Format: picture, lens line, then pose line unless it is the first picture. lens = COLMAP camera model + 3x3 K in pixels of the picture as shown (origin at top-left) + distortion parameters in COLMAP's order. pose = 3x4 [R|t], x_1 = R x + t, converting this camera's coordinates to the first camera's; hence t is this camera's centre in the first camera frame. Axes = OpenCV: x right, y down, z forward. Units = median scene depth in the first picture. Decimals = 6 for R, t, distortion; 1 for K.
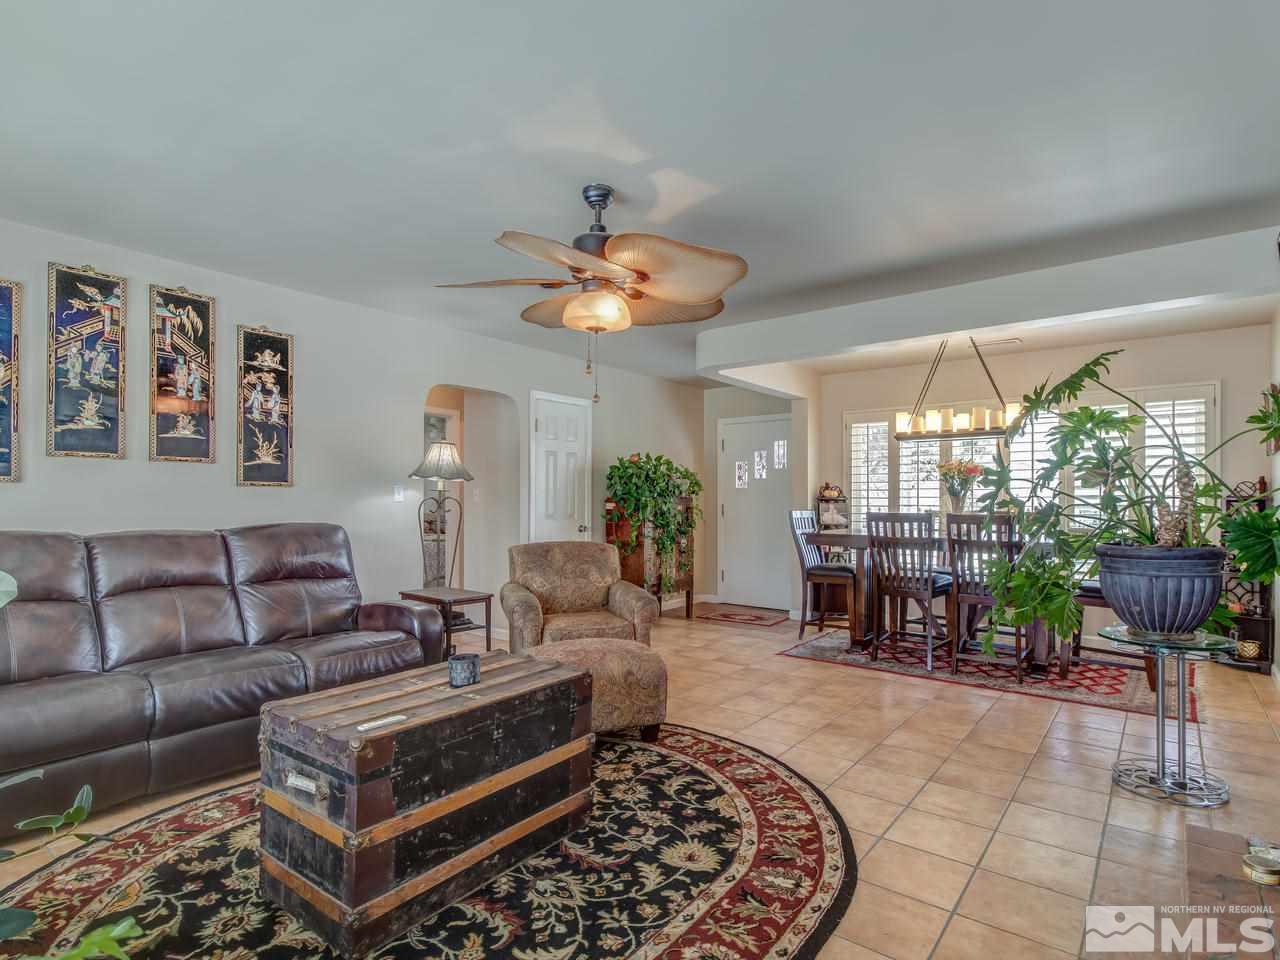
lens RADIAL K [[665.4, 0, 640.2], [0, 665.4, 497.1], [0, 0, 1]] dist [0.020571, -0.014335]
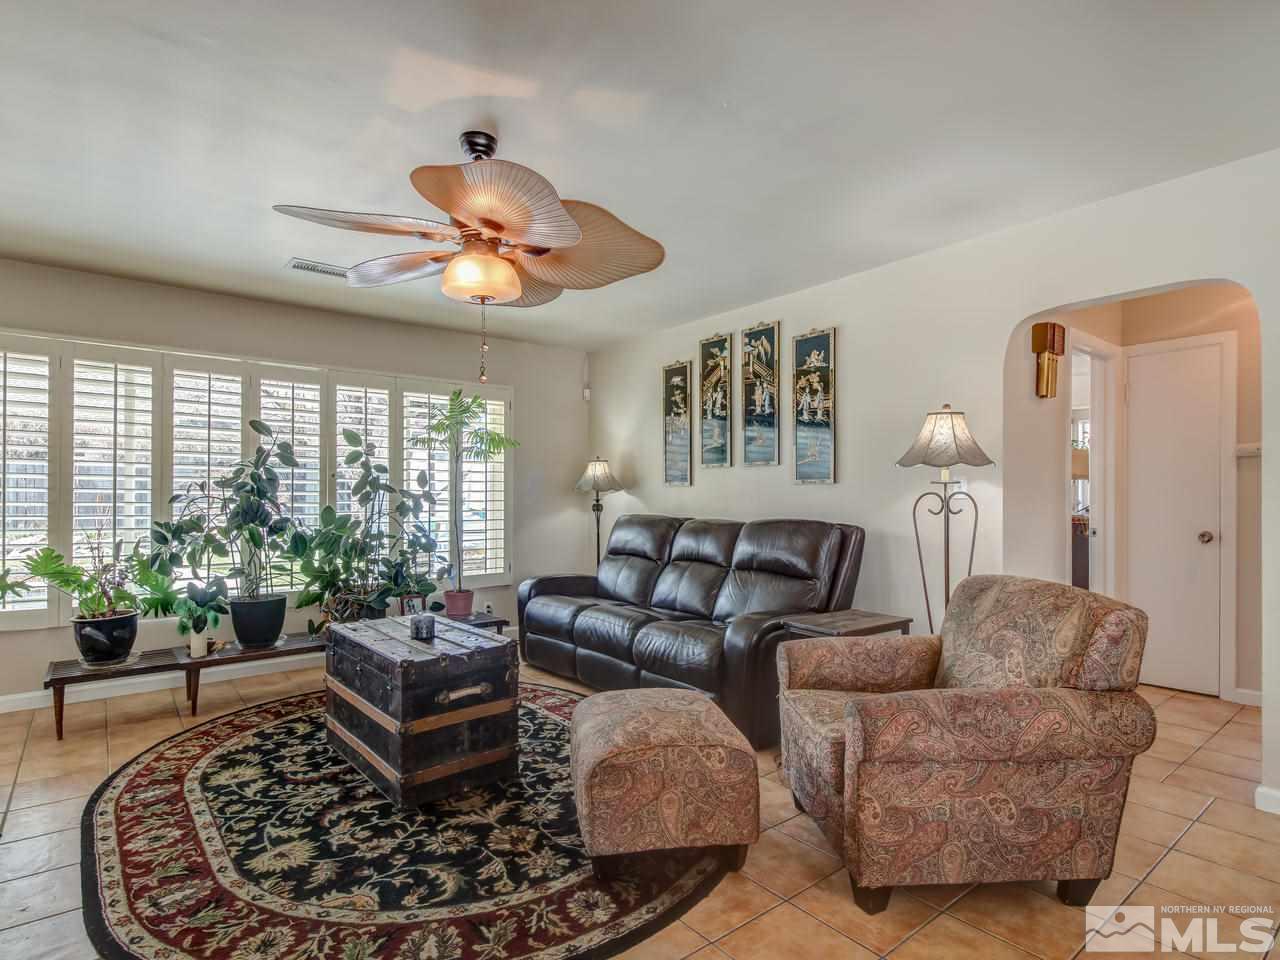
lens RADIAL K [[665.4, 0, 625.9], [0, 665.4, 498.3], [0, 0, 1]] dist [0.020571, -0.014335]
pose [[-0.230264, 0.003300, -0.973123, 0.807414], [0.003967, 0.999989, 0.002453, 0.005513], [0.973120, -0.003296, -0.230275, 1.506214]]
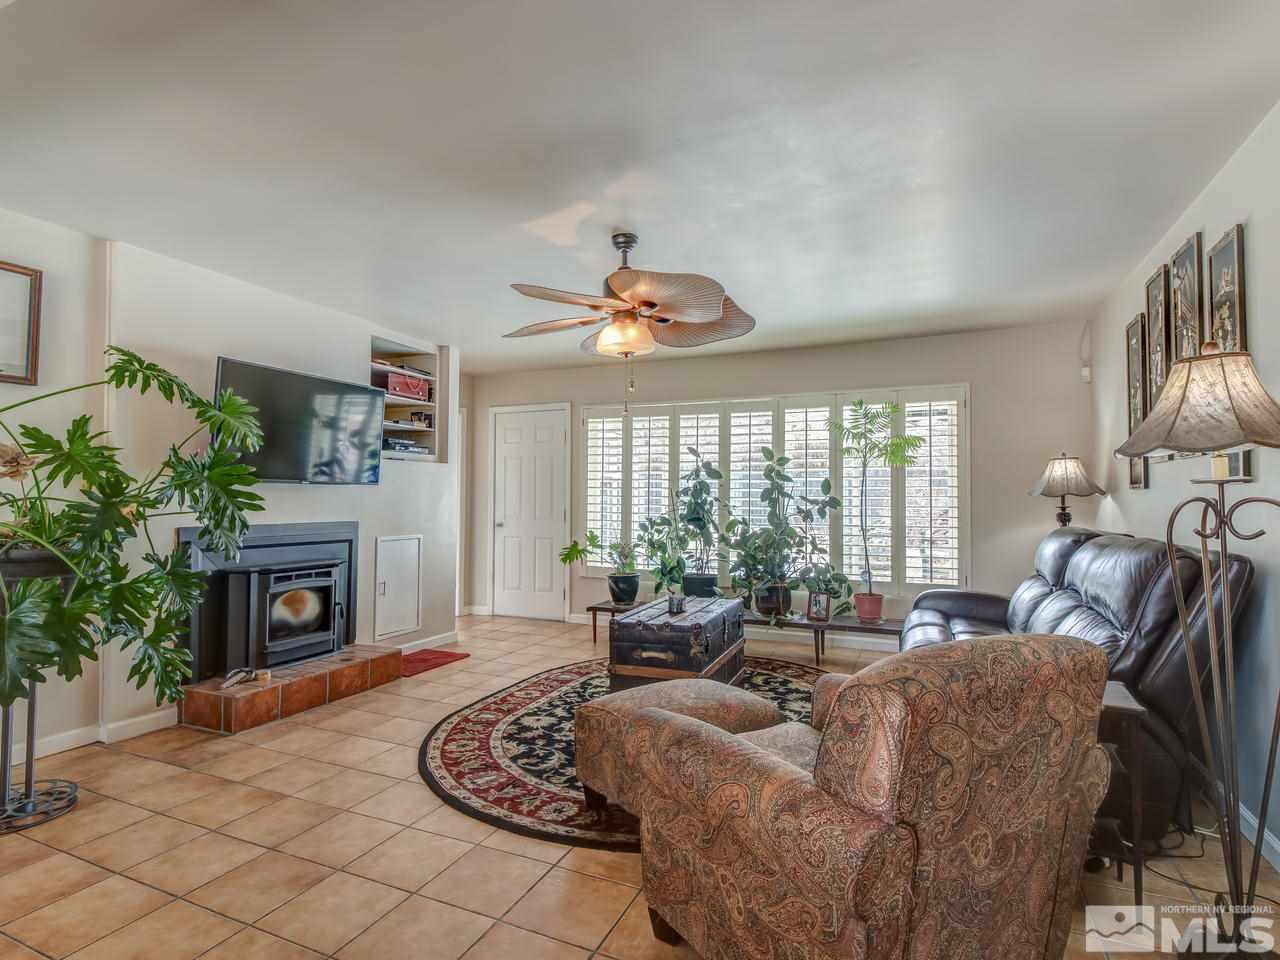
lens RADIAL K [[665.4, 0, 650.3], [0, 665.4, 483.4], [0, 0, 1]] dist [0.020571, -0.014335]
pose [[-0.965378, -0.009254, -0.260690, 0.209971], [-0.001866, 0.999590, -0.028577, 0.004658], [0.260847, -0.027101, -0.965000, 2.318631]]
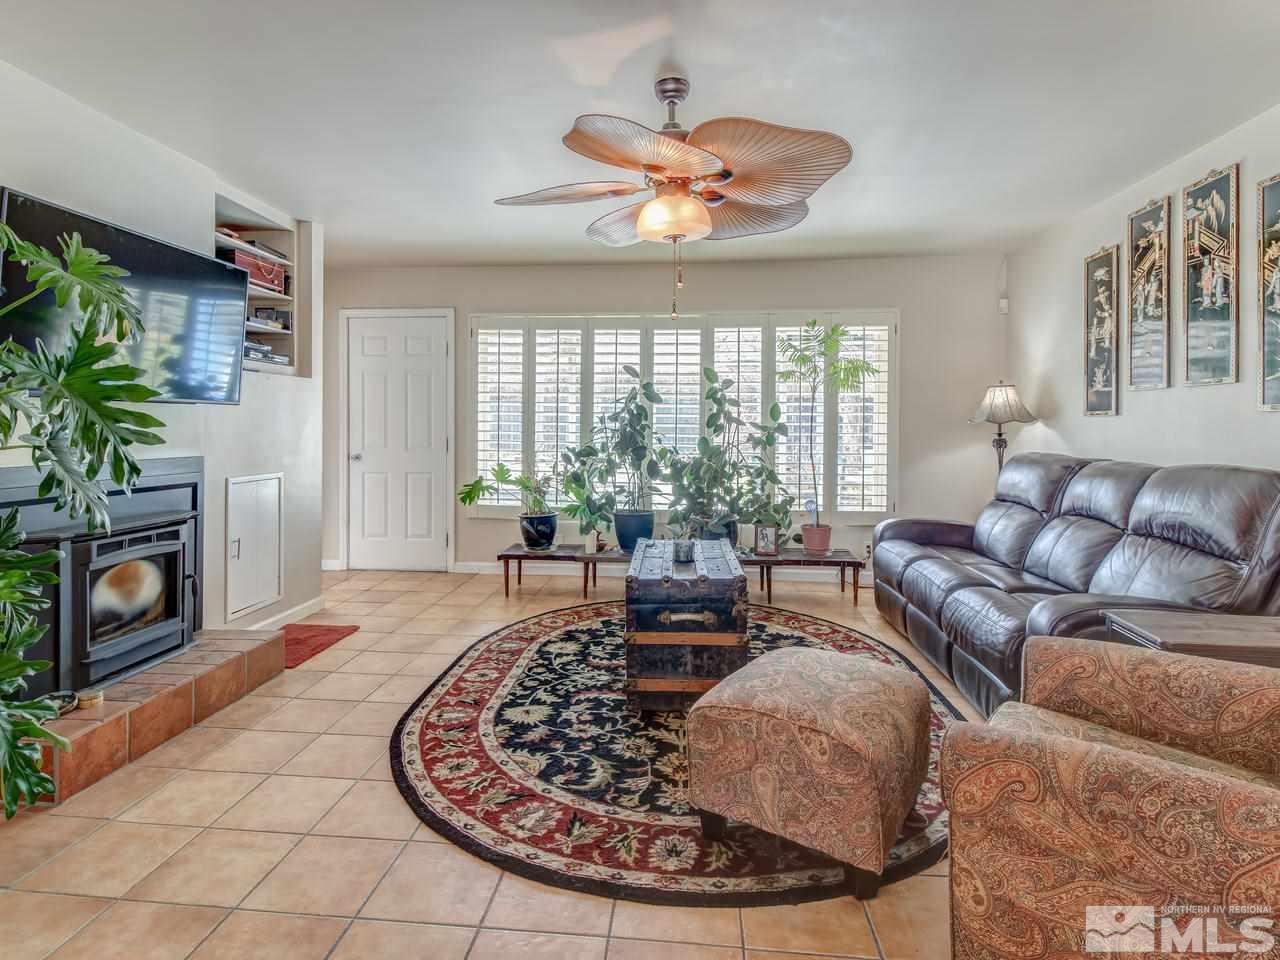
lens RADIAL K [[665.4, 0, 641.5], [0, 665.4, 434.4], [0, 0, 1]] dist [0.020571, -0.014335]
pose [[-0.834382, 0.003824, -0.551173, 0.511353], [-0.000215, 0.999974, 0.007264, 0.005033], [0.551187, 0.006180, -0.834359, 1.885046]]
